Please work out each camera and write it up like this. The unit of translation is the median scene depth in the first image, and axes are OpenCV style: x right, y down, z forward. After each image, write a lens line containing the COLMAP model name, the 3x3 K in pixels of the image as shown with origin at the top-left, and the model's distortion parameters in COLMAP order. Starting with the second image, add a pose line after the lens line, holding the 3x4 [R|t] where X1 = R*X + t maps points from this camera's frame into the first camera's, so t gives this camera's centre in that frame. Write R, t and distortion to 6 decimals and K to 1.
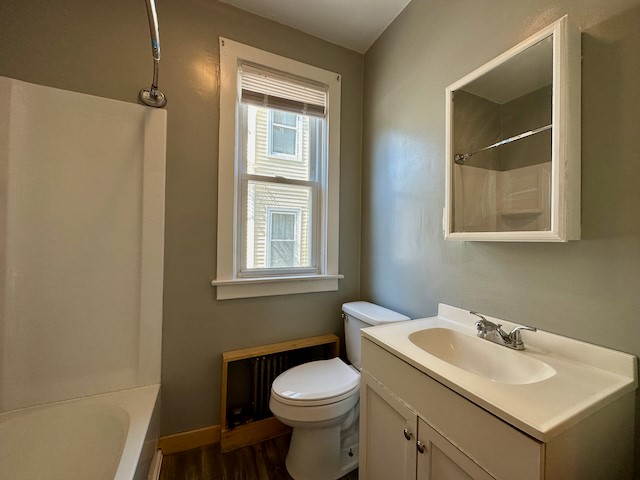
lens RADIAL K [[242.6, 0, 298.1], [0, 242.6, 240.8], [0, 0, 1]] dist [-0.000247, 0.000056]
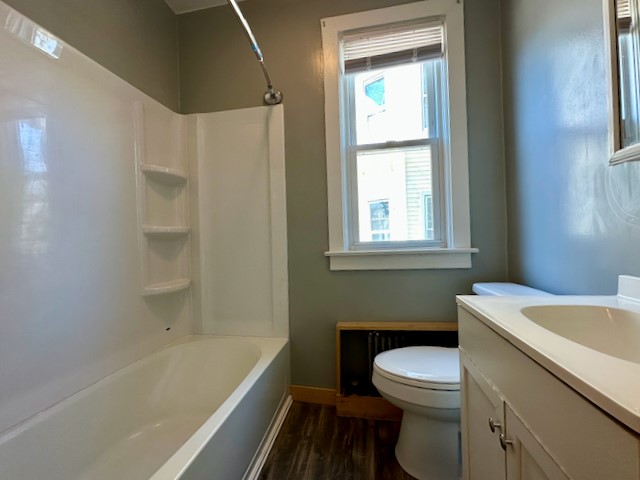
lens RADIAL K [[255.7, 0, 320.0], [0, 255.7, 240.0], [0, 0, 1]] dist [-0.001312, -0.000017]
pose [[0.844099, -0.029172, -0.535394, 0.231980], [0.033390, 0.999441, -0.001813, 0.116116], [0.535147, -0.016346, 0.844601, 0.039744]]
